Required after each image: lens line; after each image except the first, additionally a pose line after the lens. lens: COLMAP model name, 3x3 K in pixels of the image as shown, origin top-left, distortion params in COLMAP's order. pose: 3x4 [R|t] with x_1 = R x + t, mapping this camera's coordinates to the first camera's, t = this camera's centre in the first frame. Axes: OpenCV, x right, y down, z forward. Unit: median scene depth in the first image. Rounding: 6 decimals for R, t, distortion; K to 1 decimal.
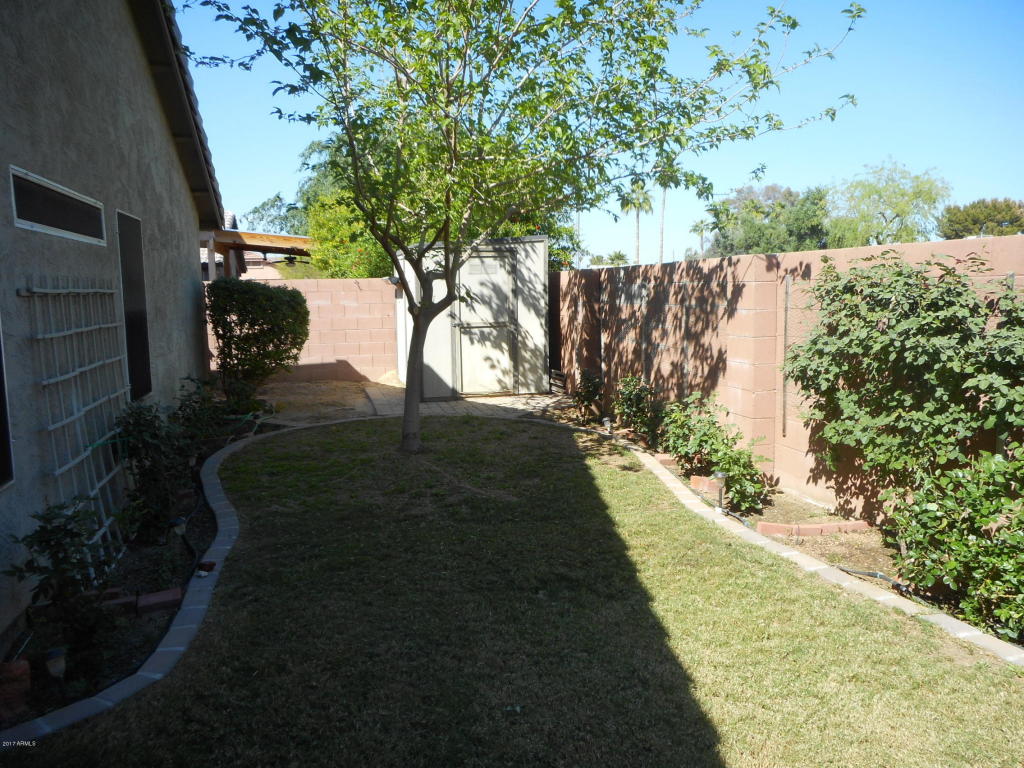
lens RADIAL K [[783.1, 0, 512.0], [0, 783.1, 384.0], [0, 0, 1]] dist [-0.002712, -0.002513]
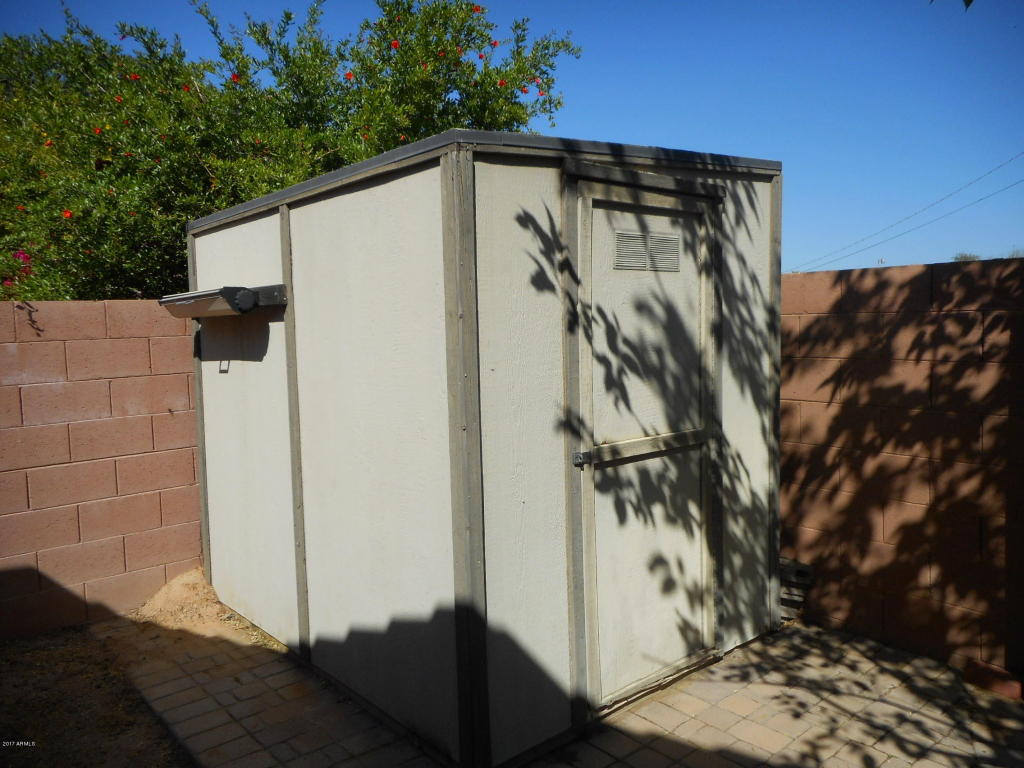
lens RADIAL K [[783.1, 0, 512.0], [0, 783.1, 384.0], [0, 0, 1]] dist [-0.002712, -0.002513]
pose [[0.901880, -0.043019, 0.429840, -0.199966], [0.064047, 0.997348, -0.034566, -0.091158], [-0.427213, 0.058704, 0.902243, 0.752059]]
